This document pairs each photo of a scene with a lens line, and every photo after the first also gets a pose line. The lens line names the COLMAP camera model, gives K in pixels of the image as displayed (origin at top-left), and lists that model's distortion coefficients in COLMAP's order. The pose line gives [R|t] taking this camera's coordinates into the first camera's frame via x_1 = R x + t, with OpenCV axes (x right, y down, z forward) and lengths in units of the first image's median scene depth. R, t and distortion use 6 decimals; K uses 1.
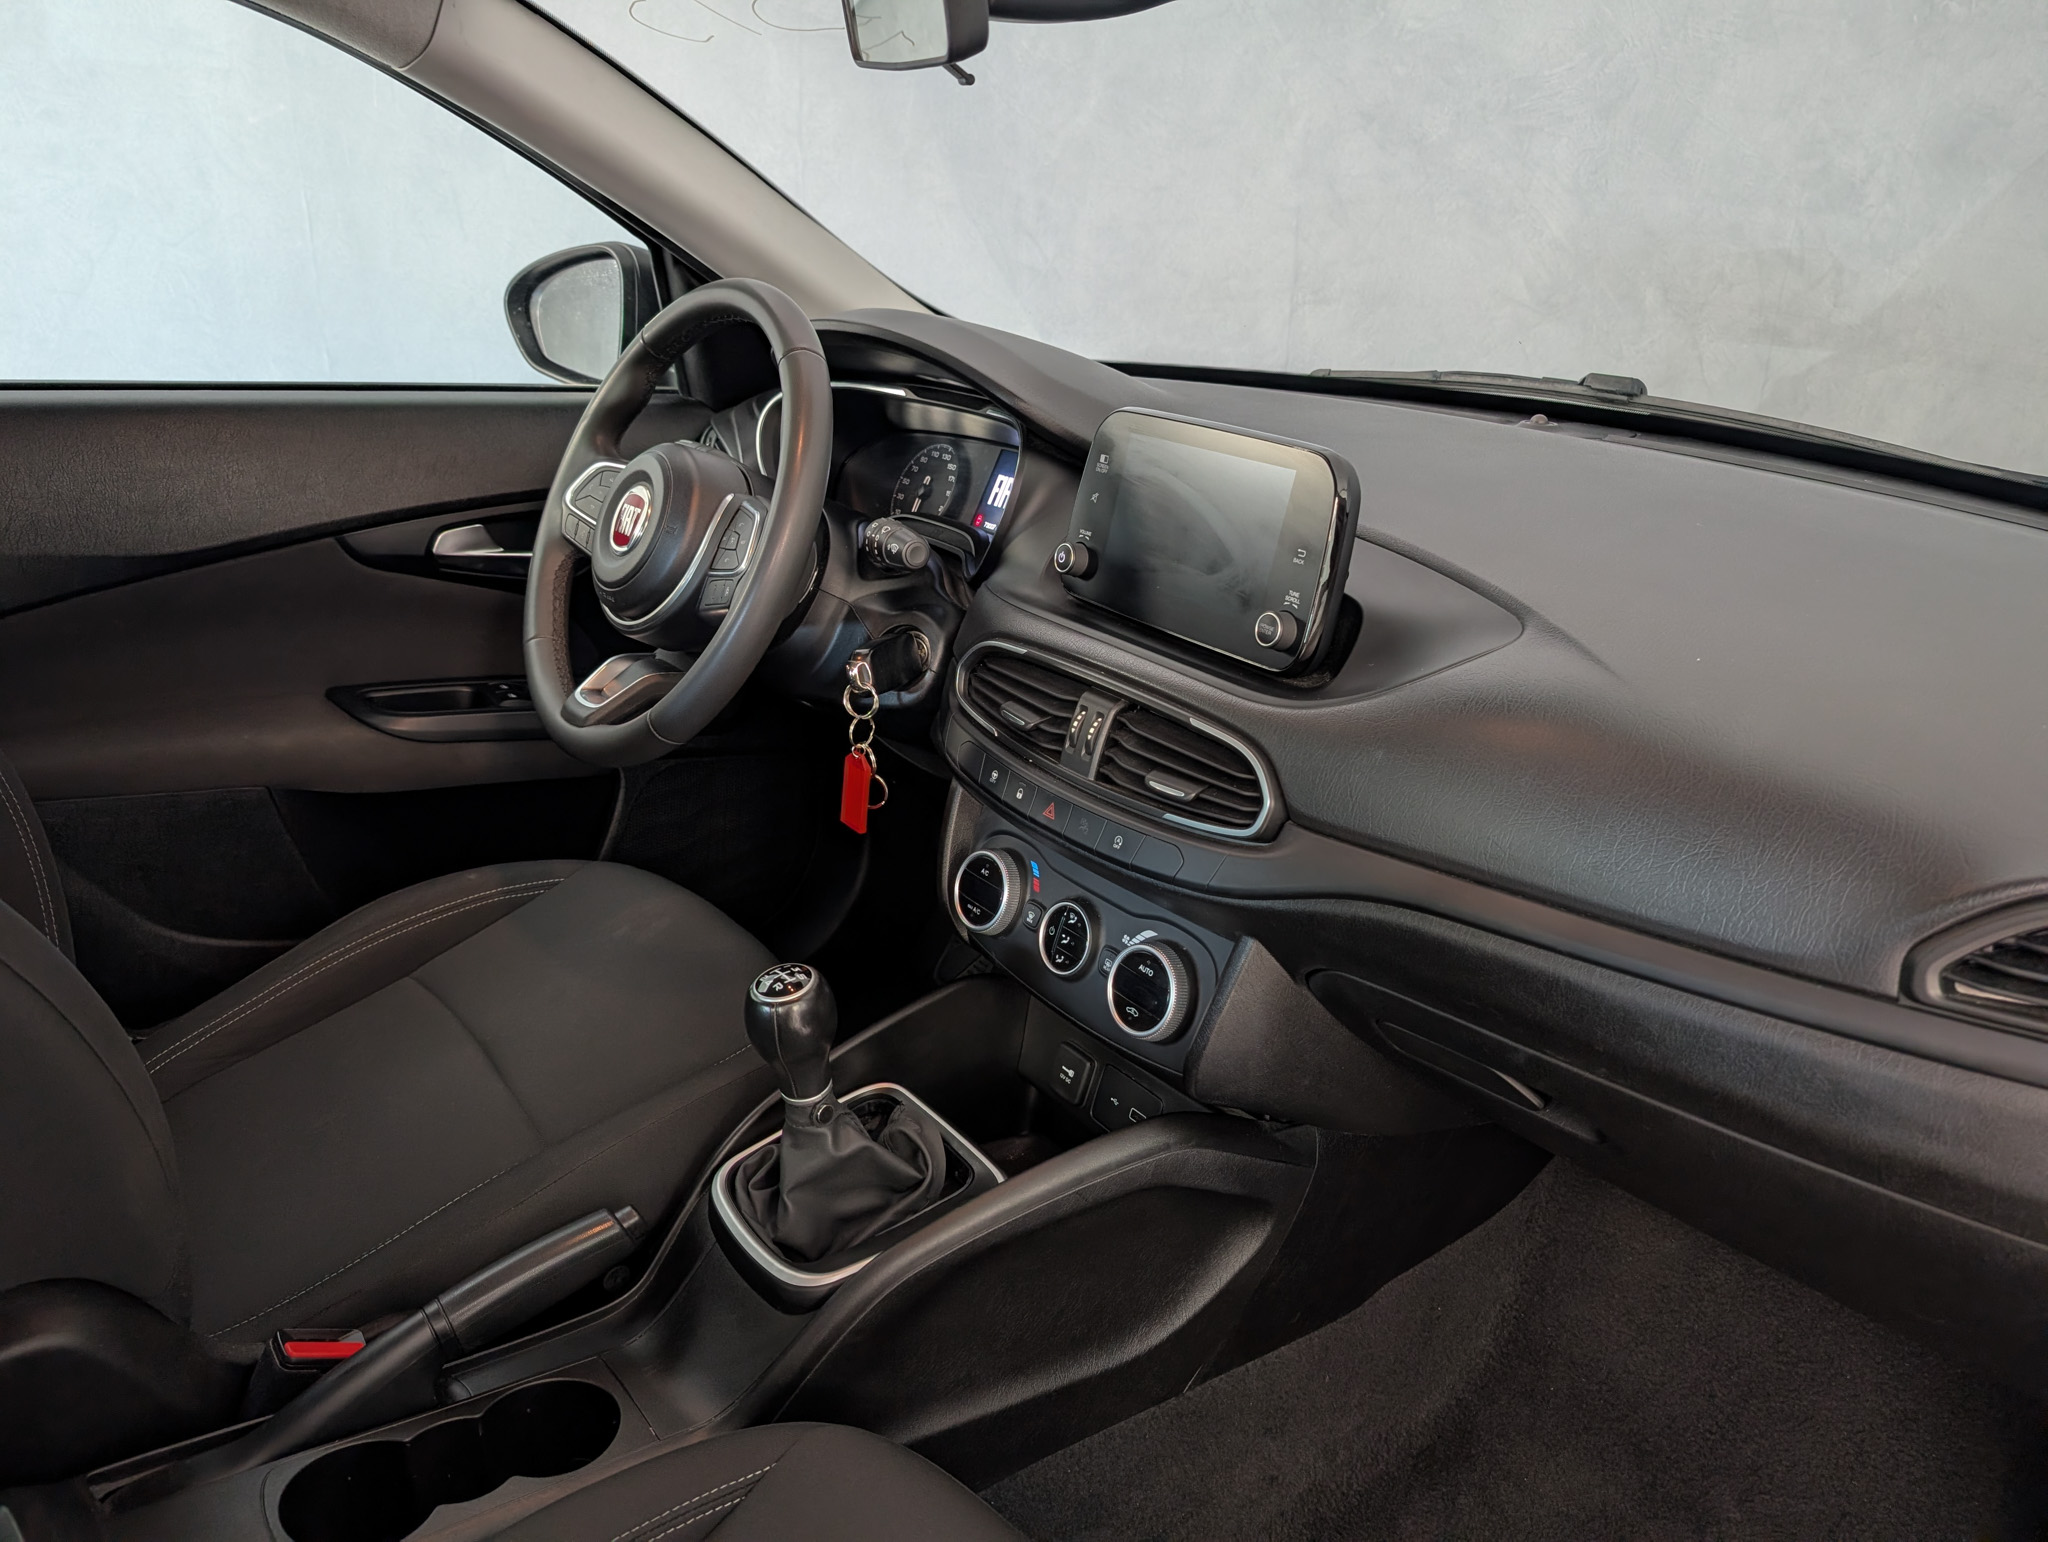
lens RADIAL K [[1400.7, 0, 1031.0], [0, 1400.7, 778.3], [0, 0, 1]] dist [0.017984, -0.001350]
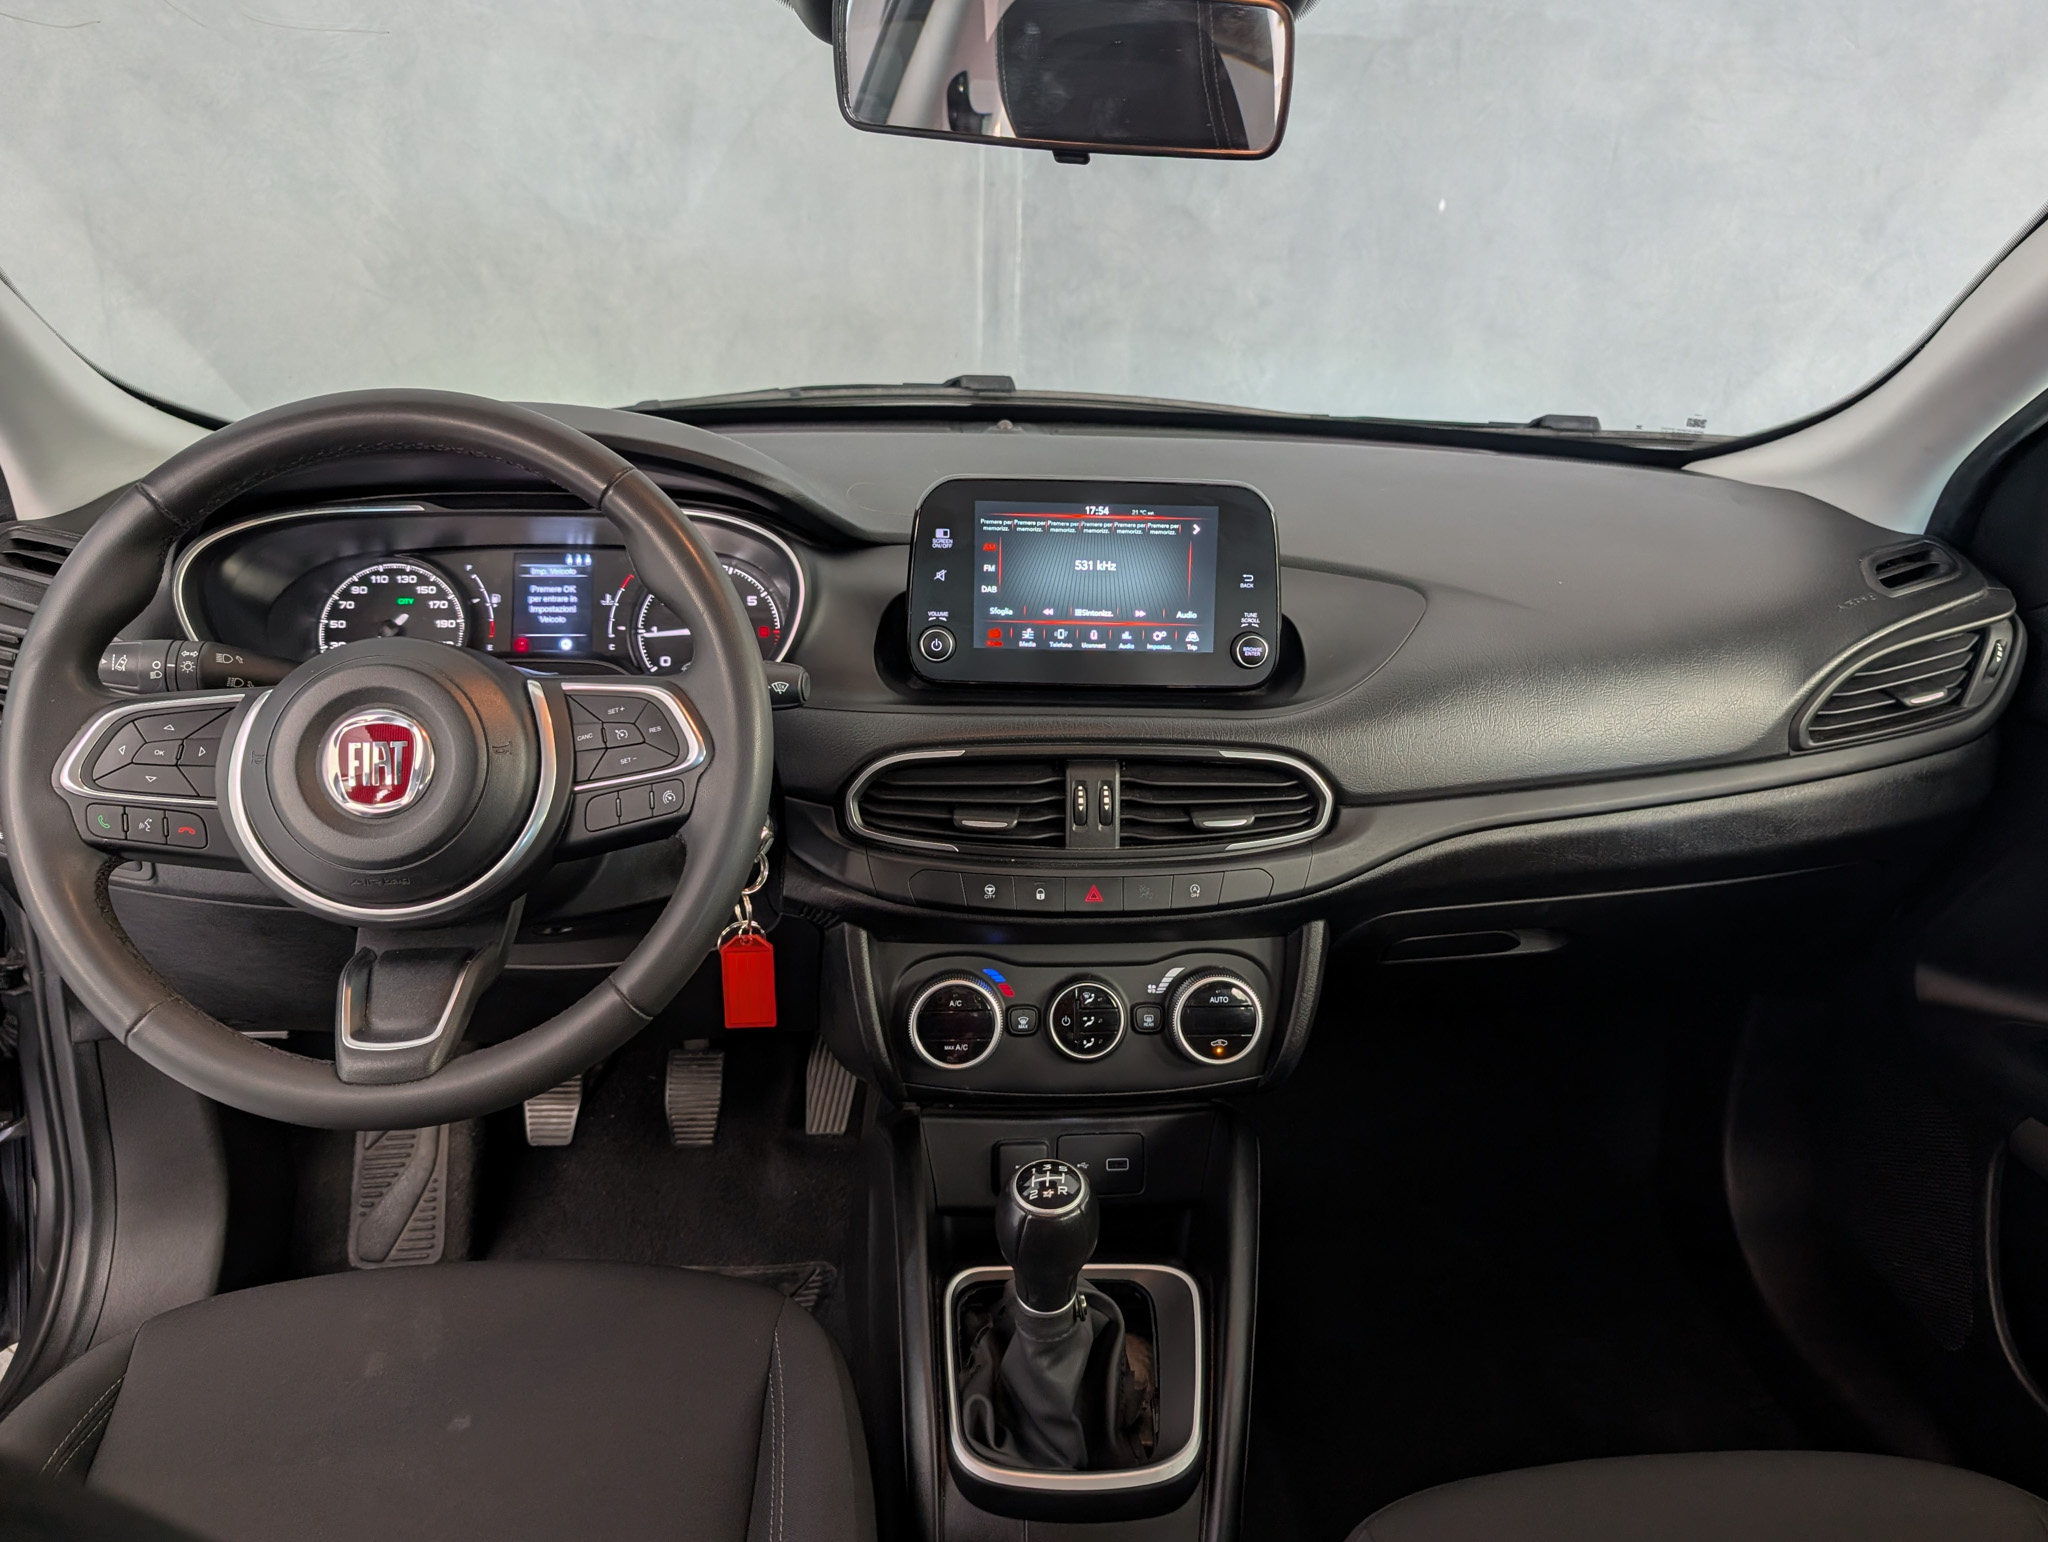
lens RADIAL K [[1556.2, 0, 1075.0], [0, 1556.2, 740.1], [0, 0, 1]] dist [0.031541, -0.057937]
pose [[0.548842, -0.296965, 0.781399, -0.548884], [0.307905, 0.940866, 0.141302, -0.159998], [-0.777153, 0.163044, 0.607823, 0.238789]]
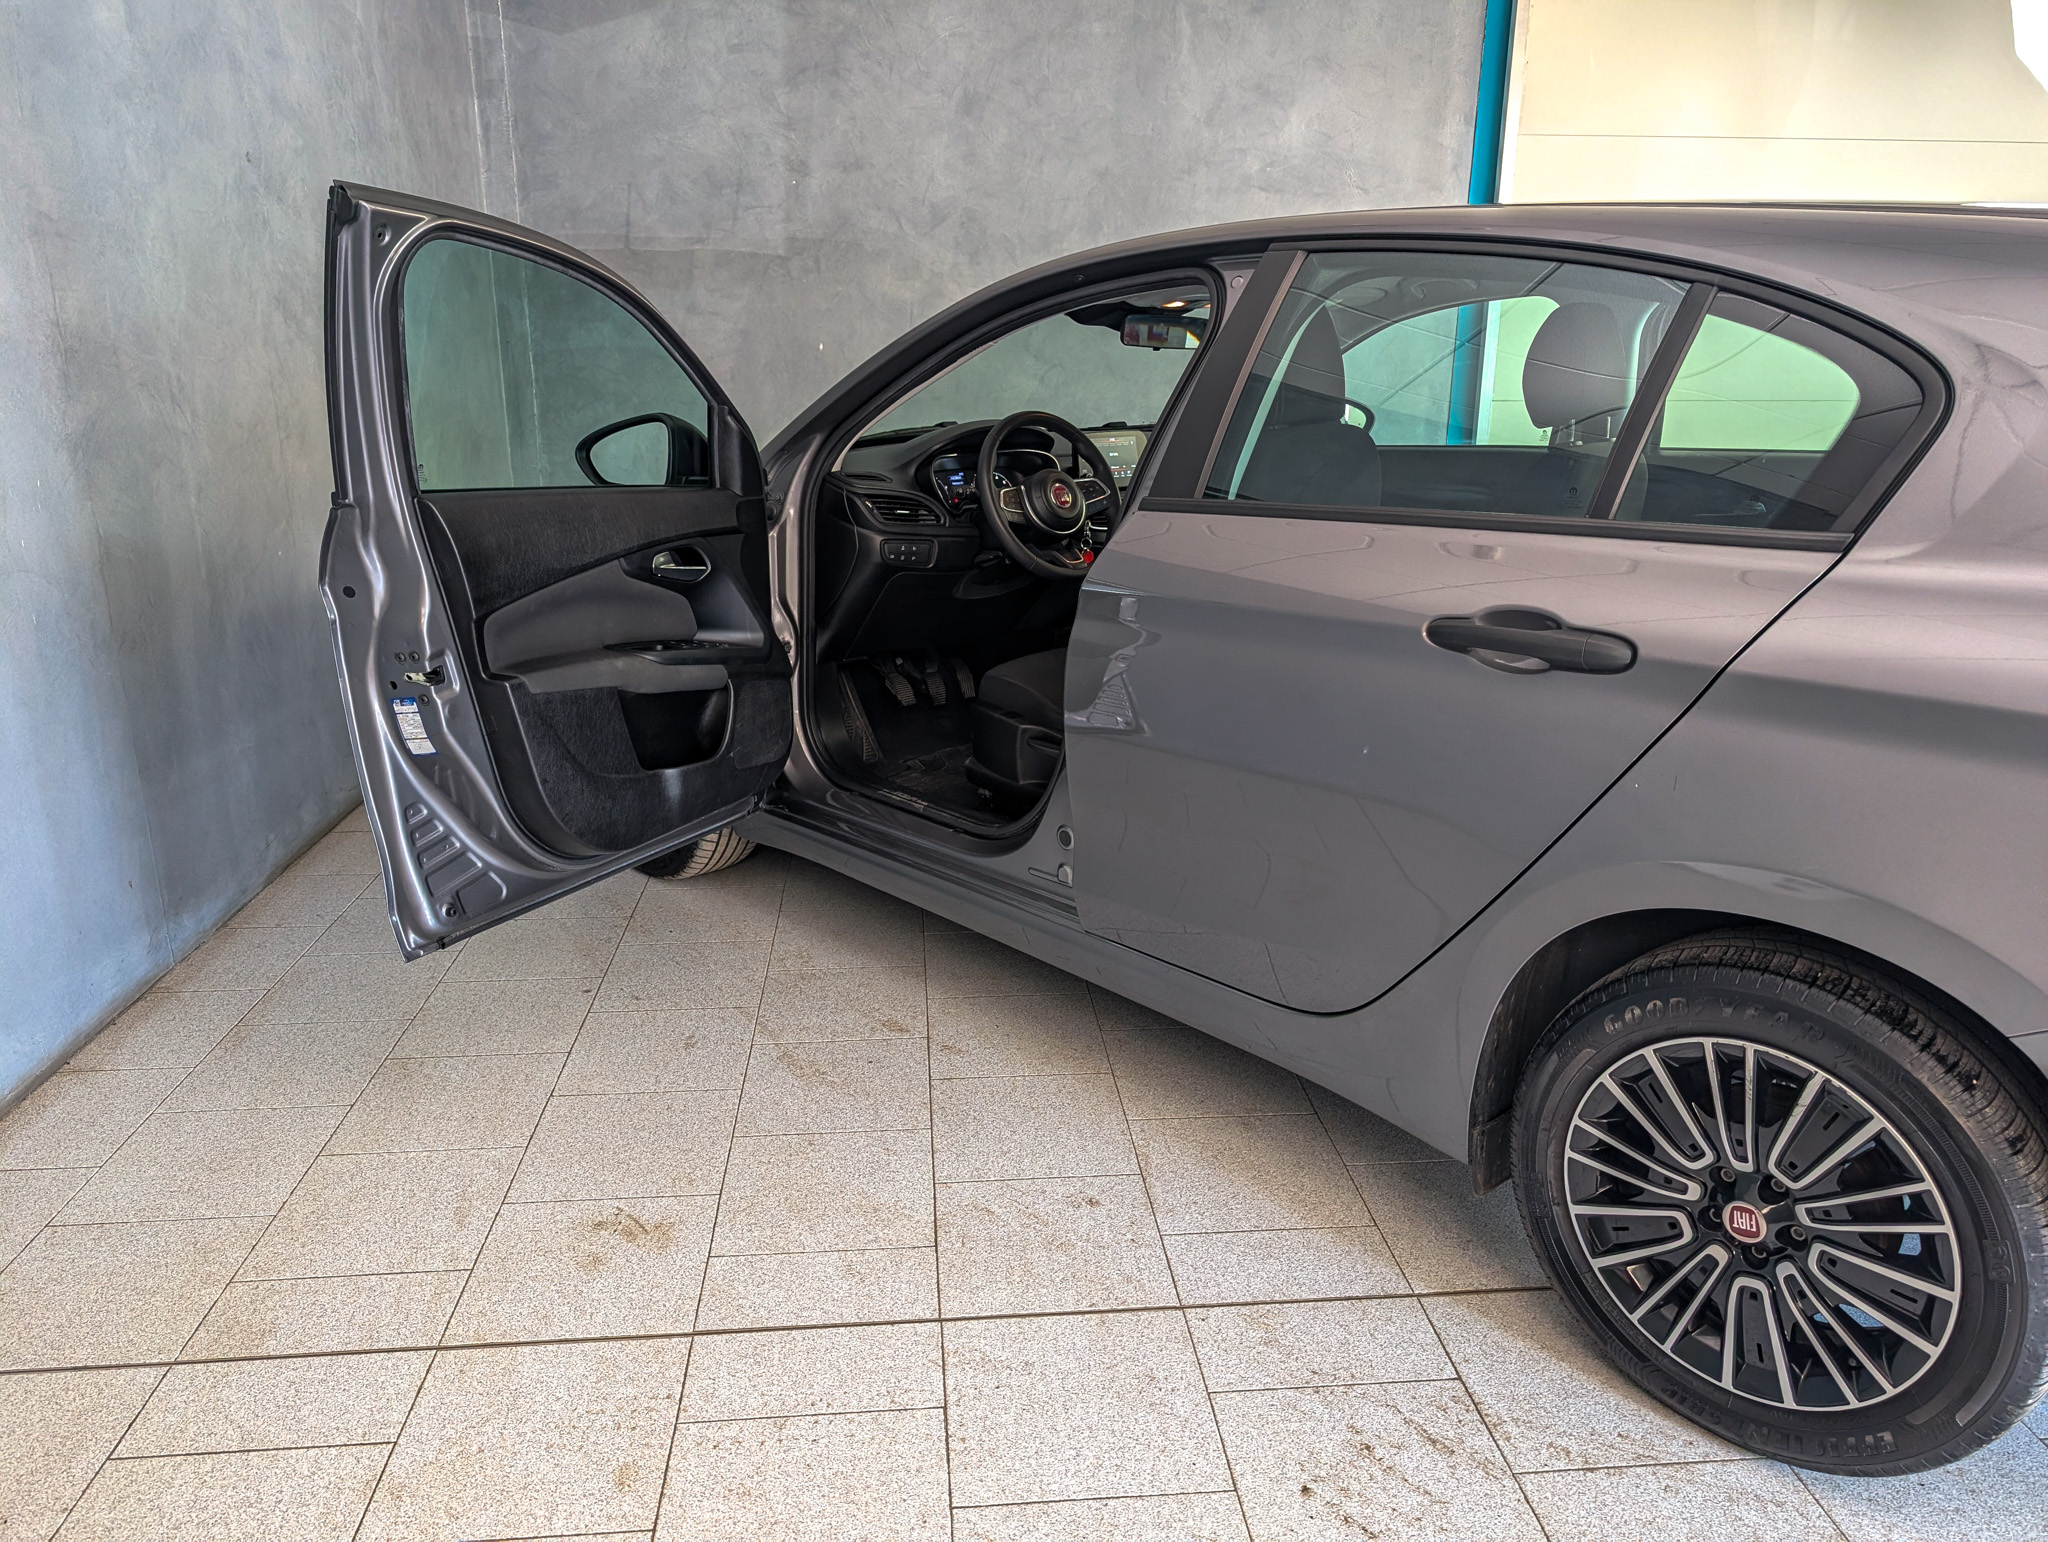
lens RADIAL K [[1456.9, 0, 1033.0], [0, 1456.9, 797.9], [0, 0, 1]] dist [-0.001311, -0.000885]
pose [[-0.083335, -0.337608, 0.937590, -2.615948], [0.372824, 0.861974, 0.343517, -0.557724], [-0.924153, 0.378183, 0.054036, 0.914258]]
